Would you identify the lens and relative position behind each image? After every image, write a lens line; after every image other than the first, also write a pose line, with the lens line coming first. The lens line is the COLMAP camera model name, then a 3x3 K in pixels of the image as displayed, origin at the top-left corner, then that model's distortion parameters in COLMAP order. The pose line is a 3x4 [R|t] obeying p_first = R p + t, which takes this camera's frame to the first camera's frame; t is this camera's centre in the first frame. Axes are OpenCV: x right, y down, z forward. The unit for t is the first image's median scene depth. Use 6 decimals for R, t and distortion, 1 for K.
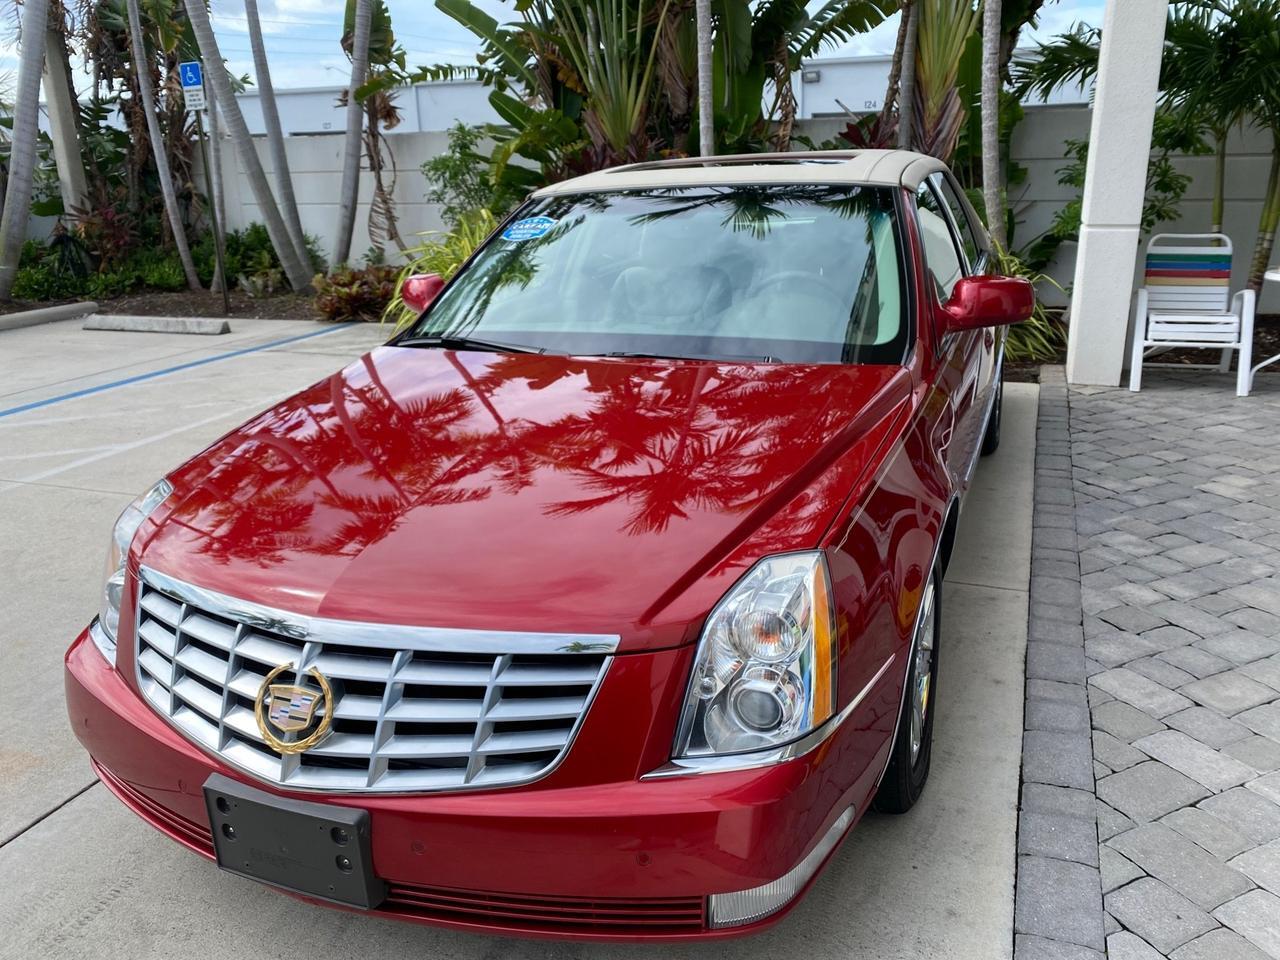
lens RADIAL K [[977.8, 0, 635.4], [0, 977.8, 472.9], [0, 0, 1]] dist [0.004655, 0.001622]
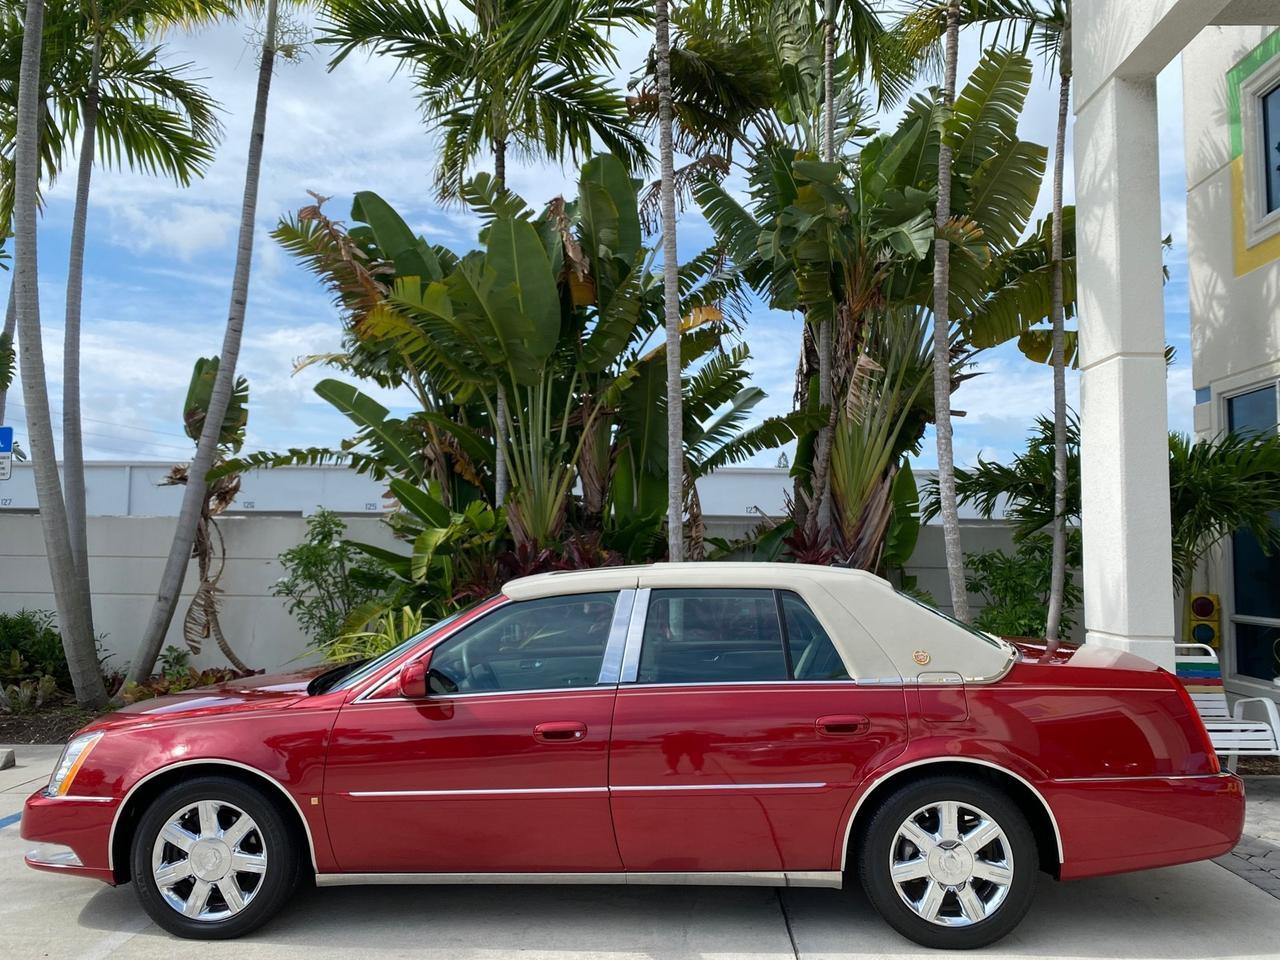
lens RADIAL K [[972.9, 0, 639.0], [0, 972.9, 479.6], [0, 0, 1]] dist [0.050572, -0.055219]
pose [[0.941147, 0.056290, 0.333277, -0.225023], [0.072354, 0.929625, -0.361335, -0.041964], [-0.330162, 0.364183, 0.870841, 0.125281]]
